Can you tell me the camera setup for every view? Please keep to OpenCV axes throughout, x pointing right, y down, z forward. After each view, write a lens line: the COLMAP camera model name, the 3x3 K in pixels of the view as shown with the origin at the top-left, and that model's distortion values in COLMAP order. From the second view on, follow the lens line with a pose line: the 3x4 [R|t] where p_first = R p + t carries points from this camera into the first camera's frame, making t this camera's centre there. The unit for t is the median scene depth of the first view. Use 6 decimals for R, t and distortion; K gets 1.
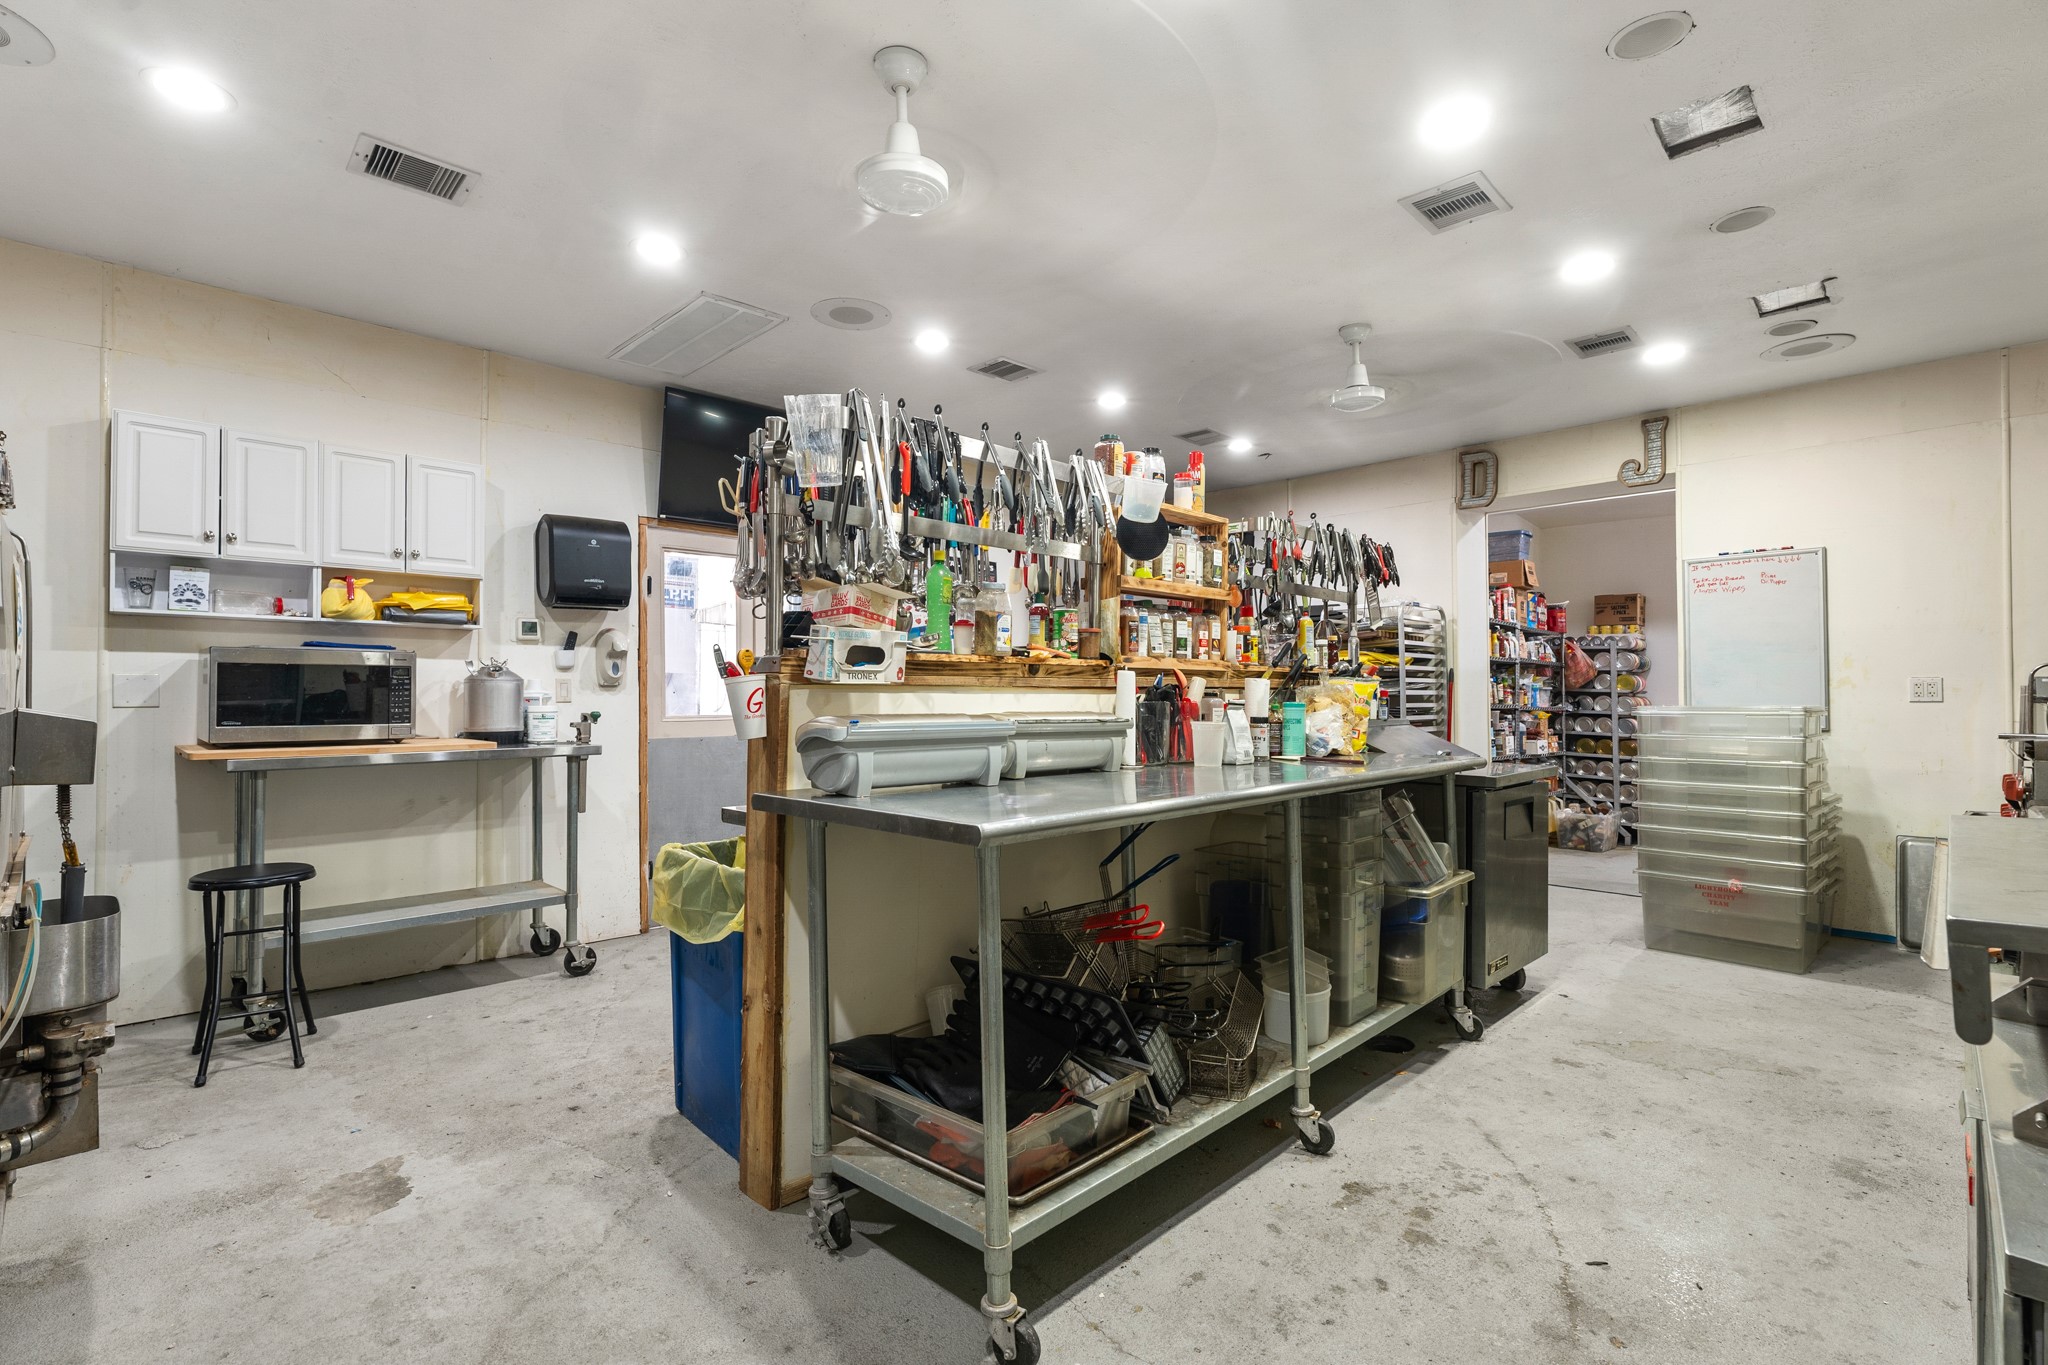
lens RADIAL K [[928.2, 0, 1024.0], [0, 928.2, 682.5], [0, 0, 1]] dist [0.010463, -0.000533]
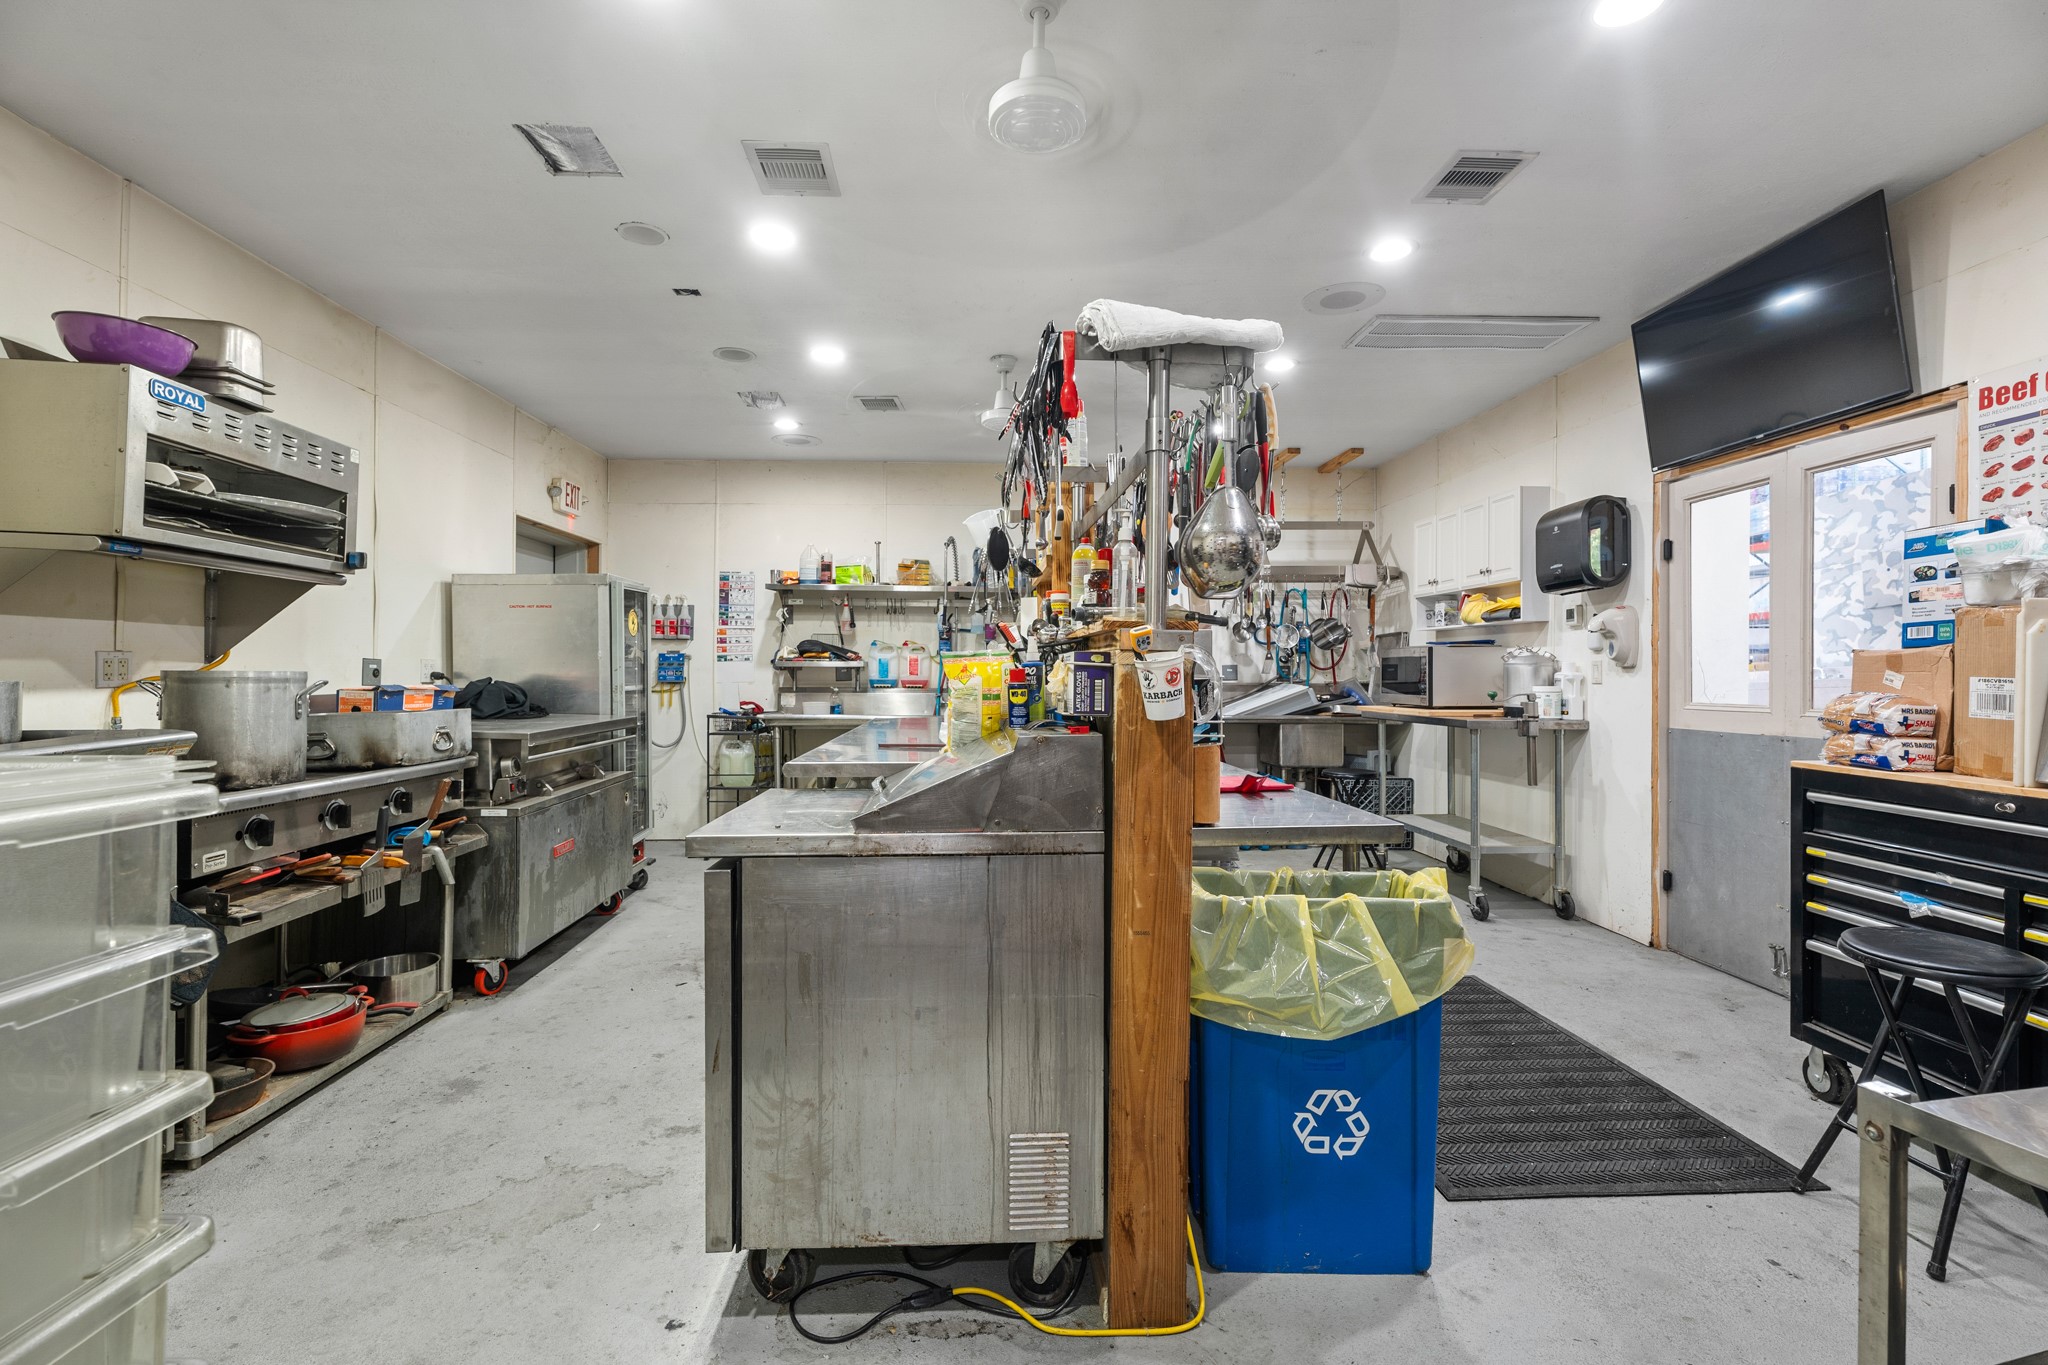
lens RADIAL K [[928.2, 0, 1024.0], [0, 928.2, 682.5], [0, 0, 1]] dist [0.010463, -0.000533]
pose [[-0.663516, 0.004494, -0.748148, 0.643366], [0.006938, 0.999976, -0.000147, 0.014745], [0.748130, -0.005289, -0.663532, 1.143145]]
